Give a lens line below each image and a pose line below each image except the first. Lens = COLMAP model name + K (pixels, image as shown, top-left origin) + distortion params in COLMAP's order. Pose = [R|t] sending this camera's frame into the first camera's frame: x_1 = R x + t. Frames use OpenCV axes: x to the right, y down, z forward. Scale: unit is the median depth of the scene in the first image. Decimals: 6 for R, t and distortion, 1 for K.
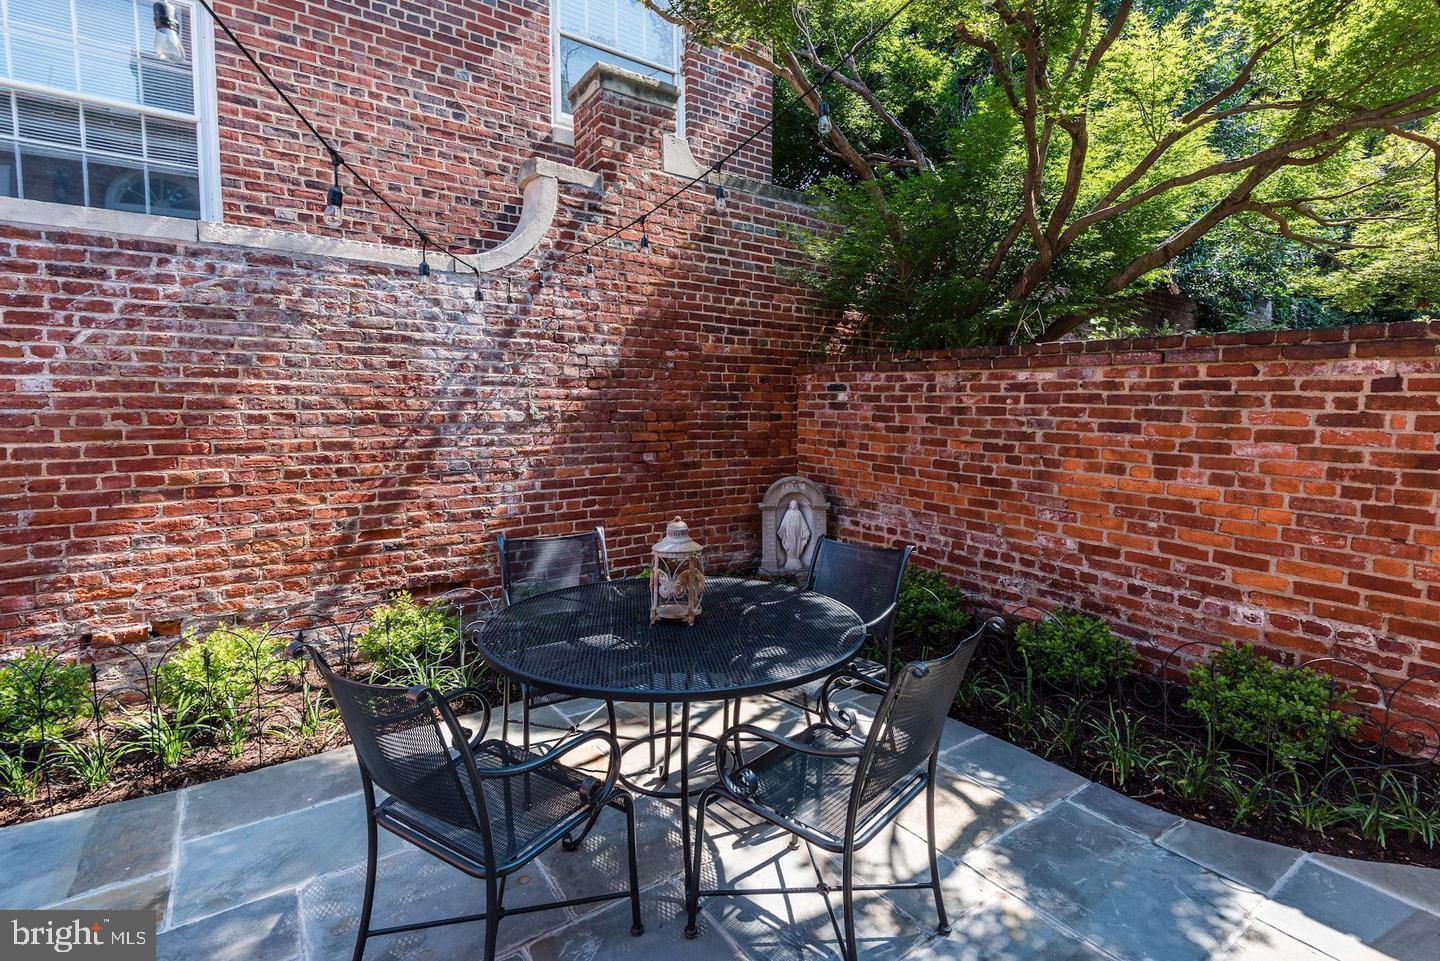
lens RADIAL K [[676.9, 0, 693.3], [0, 676.9, 471.9], [0, 0, 1]] dist [0.030134, -0.027755]
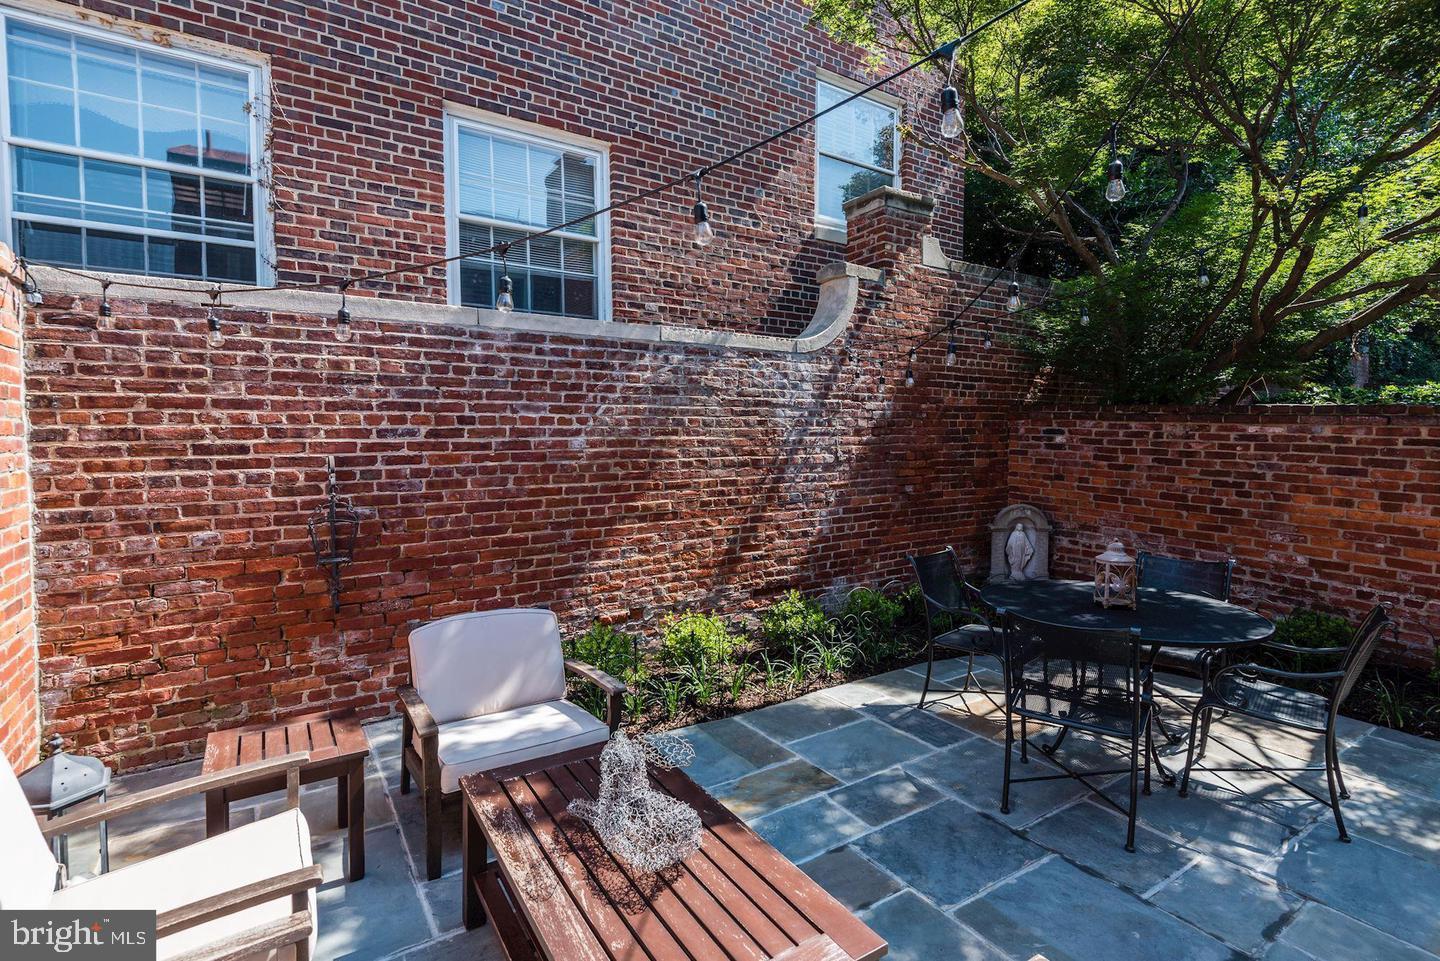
lens RADIAL K [[660.5, 0, 688.8], [0, 660.5, 472.4], [0, 0, 1]] dist [0.037088, -0.024741]
pose [[0.998558, 0.001076, -0.053676, -0.505636], [-0.002476, 0.999658, -0.026024, -0.023216], [0.053630, 0.026119, 0.998219, -0.314802]]
